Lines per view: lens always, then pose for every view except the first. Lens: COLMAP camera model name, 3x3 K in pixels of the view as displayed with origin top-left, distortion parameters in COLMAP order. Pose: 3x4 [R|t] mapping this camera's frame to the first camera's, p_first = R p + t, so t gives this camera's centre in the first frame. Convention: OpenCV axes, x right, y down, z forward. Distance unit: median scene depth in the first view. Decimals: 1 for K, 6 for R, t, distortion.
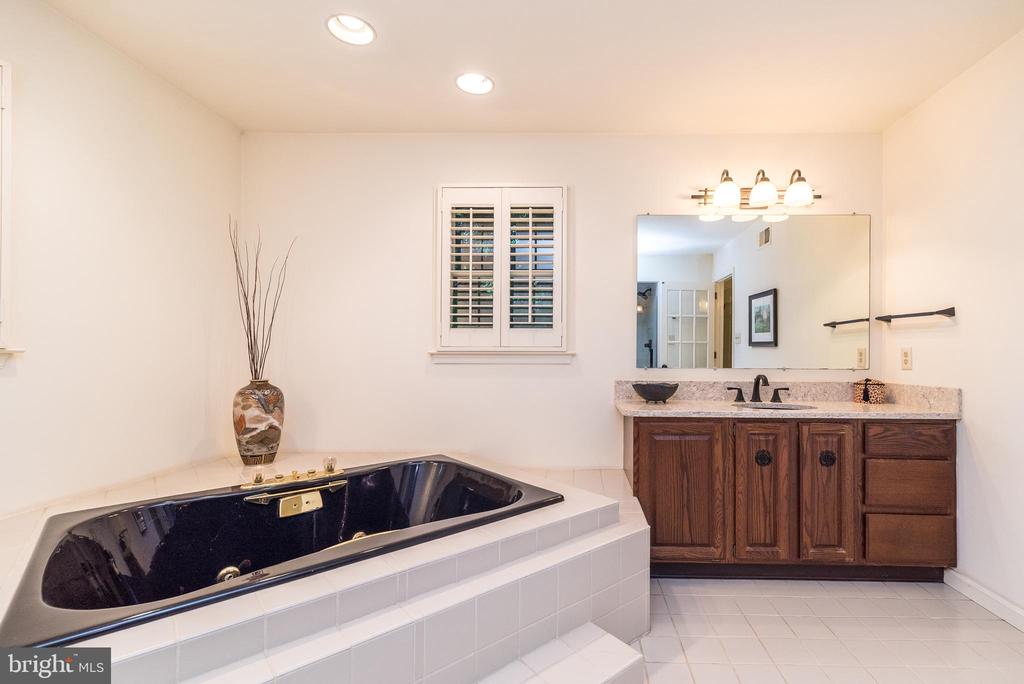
lens RADIAL K [[451.9, 0, 560.3], [0, 451.9, 349.5], [0, 0, 1]] dist [-0.000377, -0.000639]
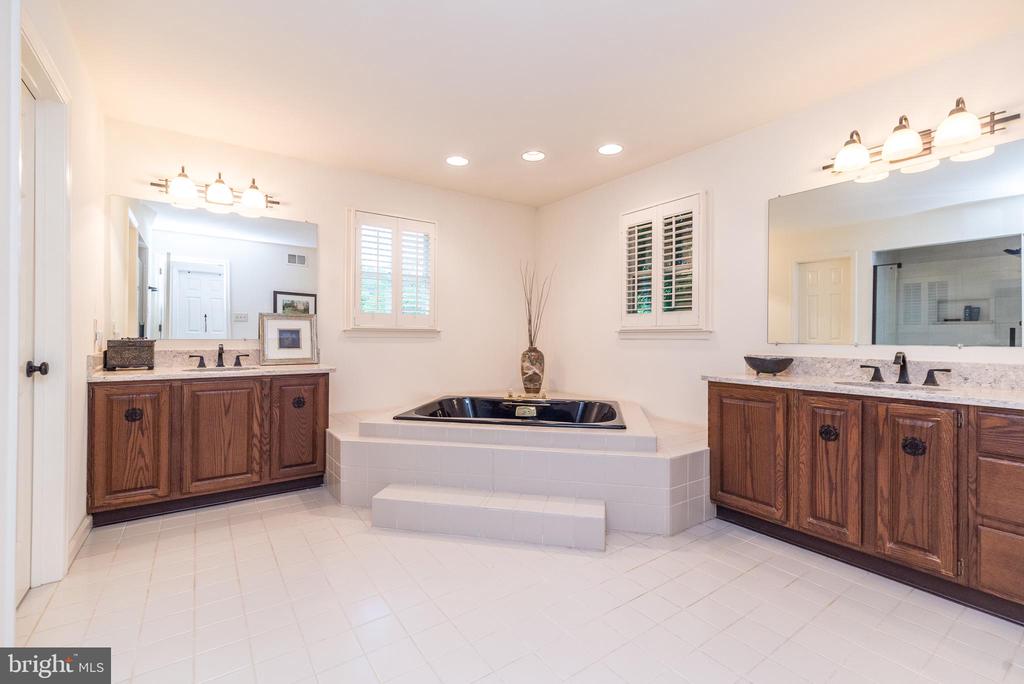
lens RADIAL K [[451.9, 0, 532.4], [0, 451.9, 332.6], [0, 0, 1]] dist [-0.000377, -0.000639]
pose [[0.607489, -0.009891, -0.794266, 0.799943], [0.005221, 0.999951, -0.008458, 0.025045], [0.794311, 0.000991, 0.607511, -0.104804]]
